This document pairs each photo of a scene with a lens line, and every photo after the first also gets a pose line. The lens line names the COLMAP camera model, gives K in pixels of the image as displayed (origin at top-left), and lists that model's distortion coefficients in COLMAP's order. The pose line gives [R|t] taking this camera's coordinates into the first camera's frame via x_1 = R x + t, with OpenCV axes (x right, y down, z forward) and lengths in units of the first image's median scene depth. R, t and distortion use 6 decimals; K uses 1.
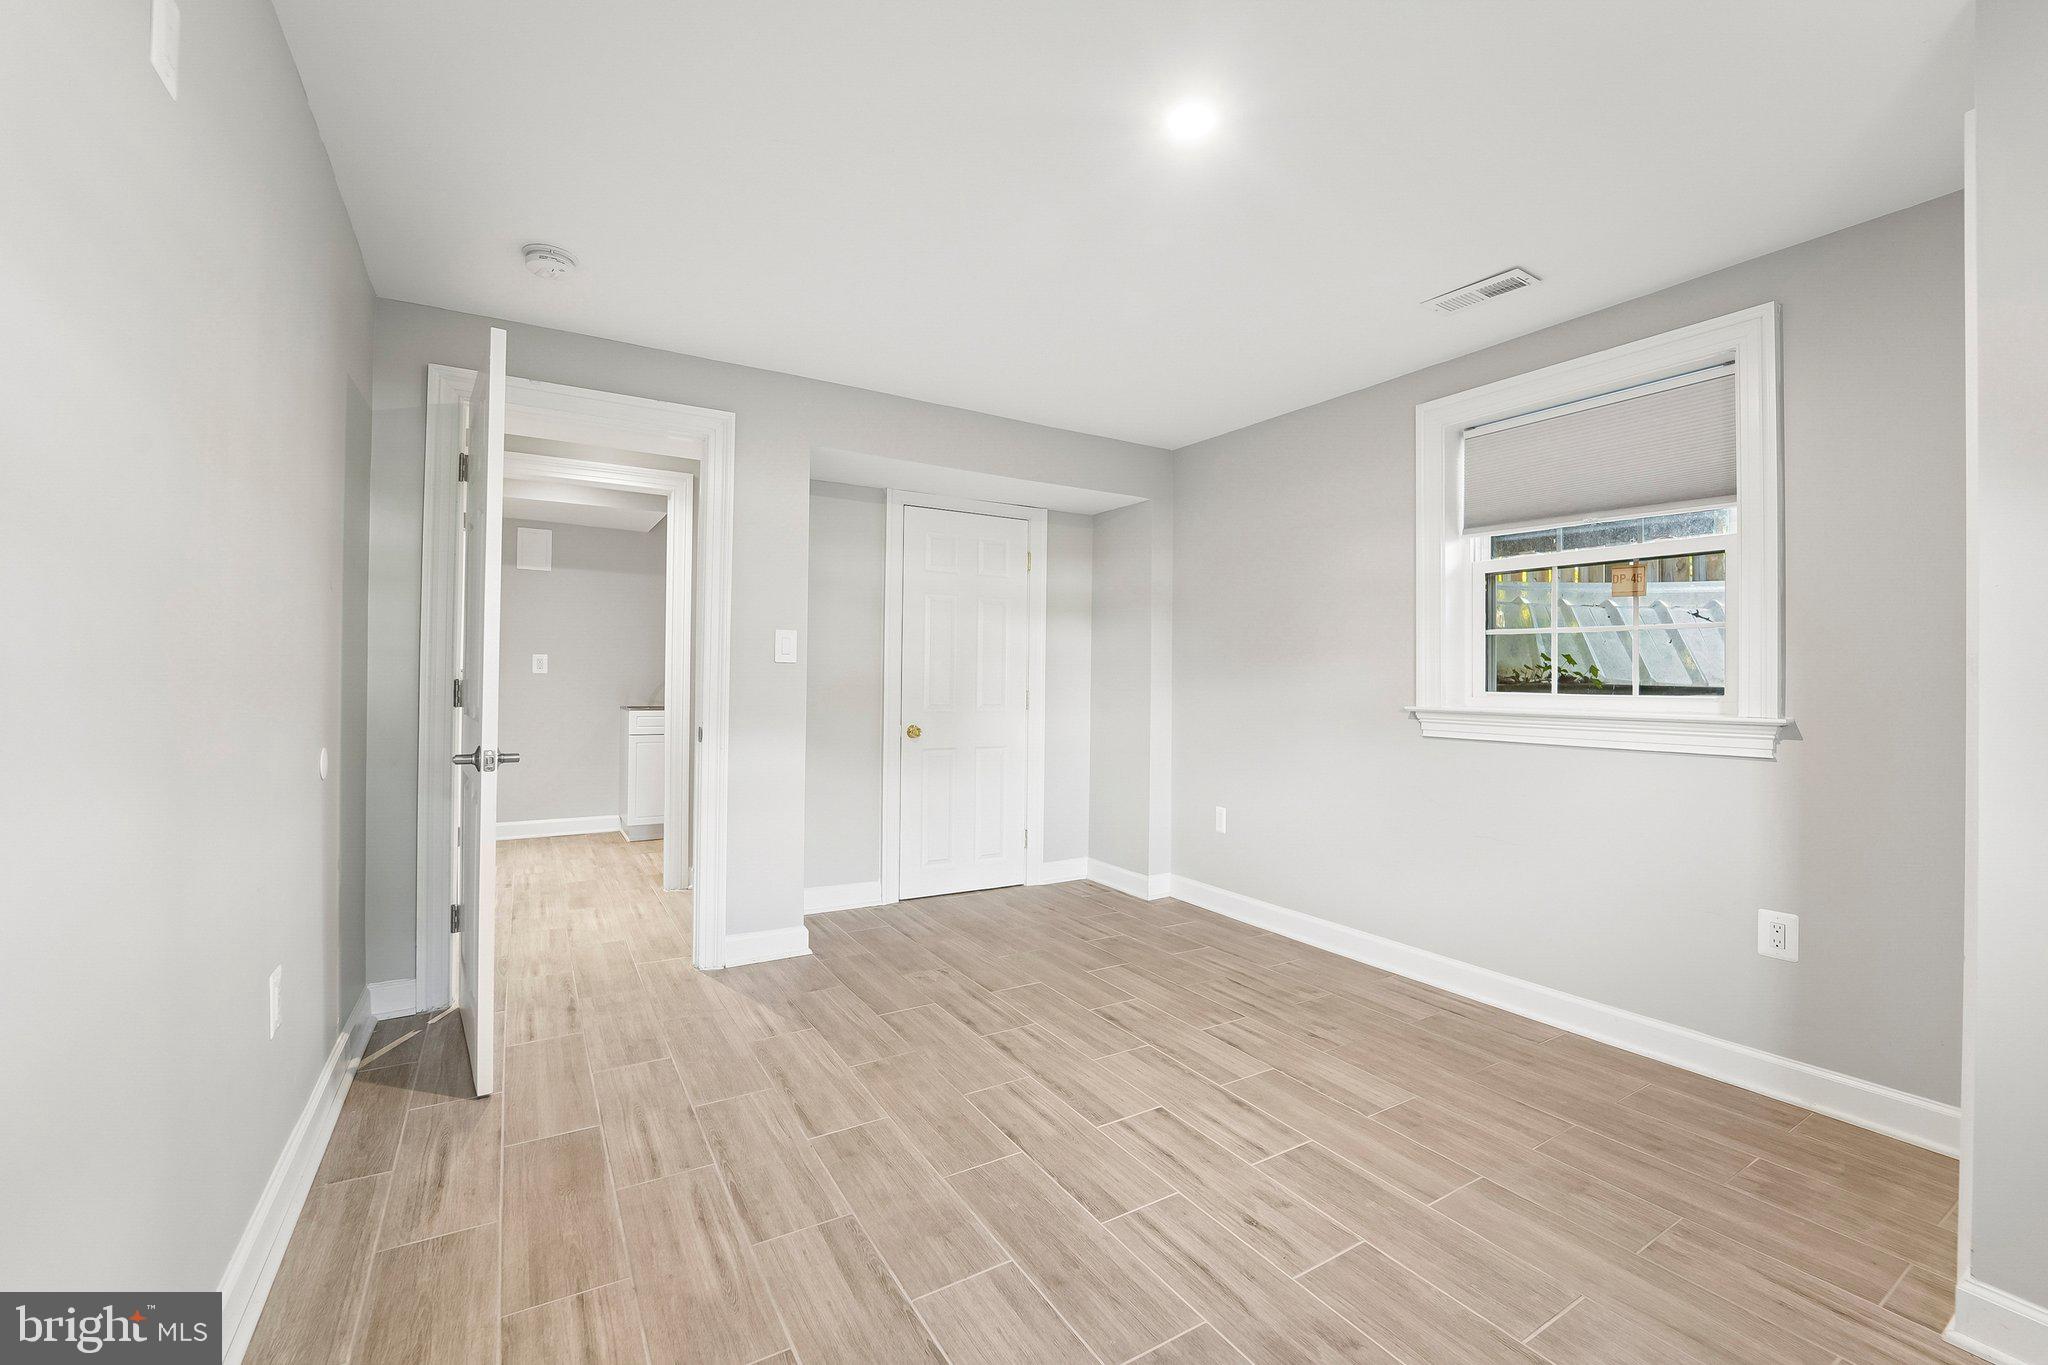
lens RADIAL K [[835.5, 0, 1031.3], [0, 835.5, 678.6], [0, 0, 1]] dist [-0.021336, 0.000005]
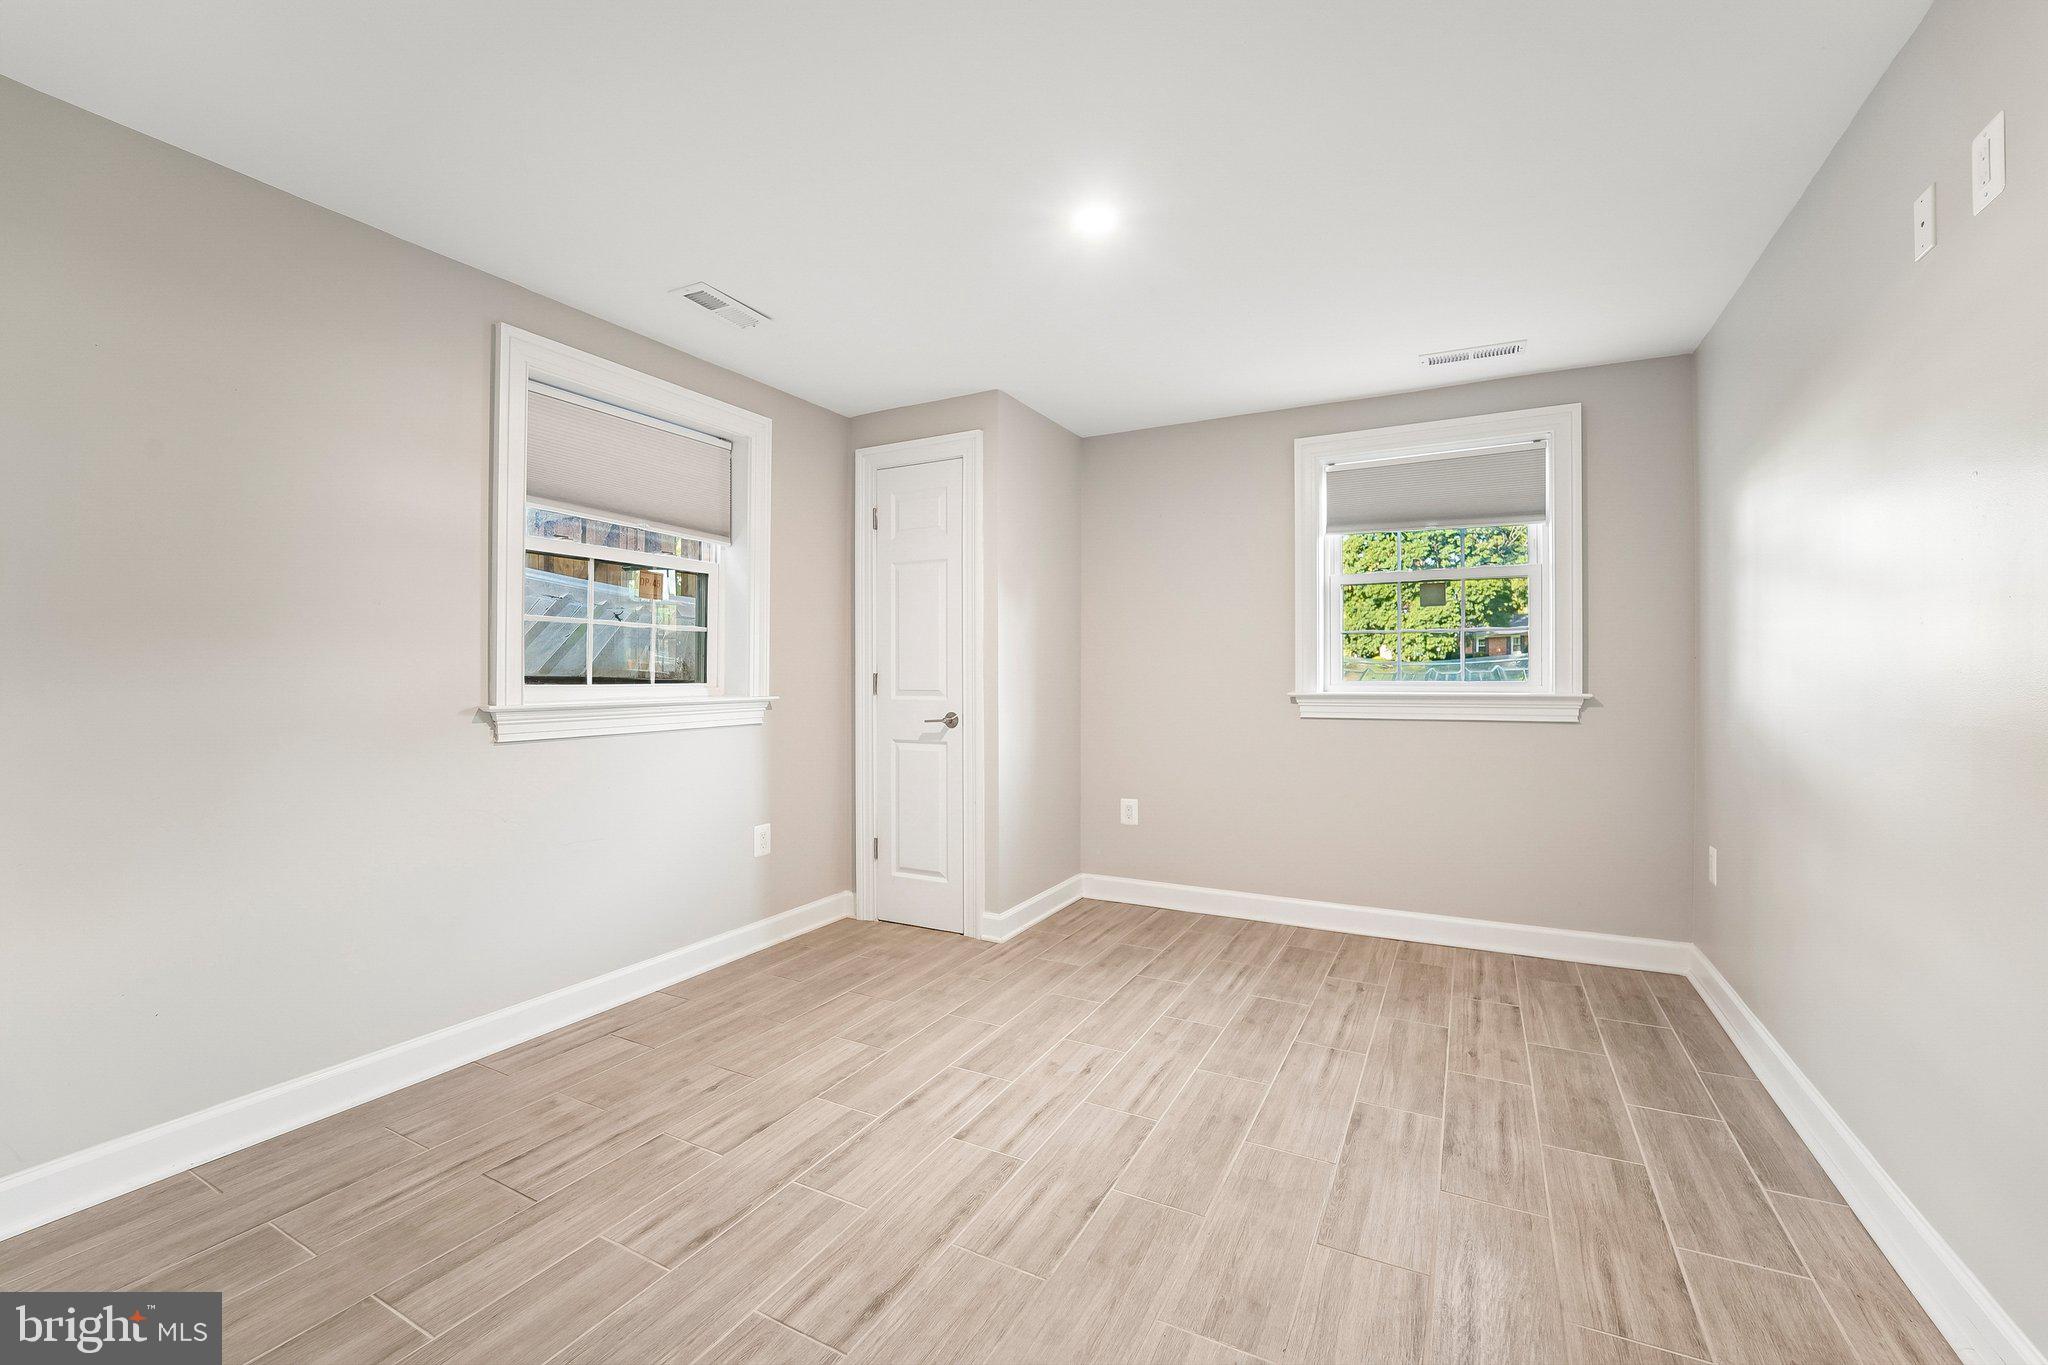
lens RADIAL K [[835.5, 0, 1031.3], [0, 835.5, 678.6], [0, 0, 1]] dist [-0.021336, 0.000005]
pose [[-0.507433, -0.013820, 0.861580, -0.663160], [-0.005220, 0.999902, 0.012965, -0.006933], [-0.861675, 0.002081, -0.507456, 1.364504]]
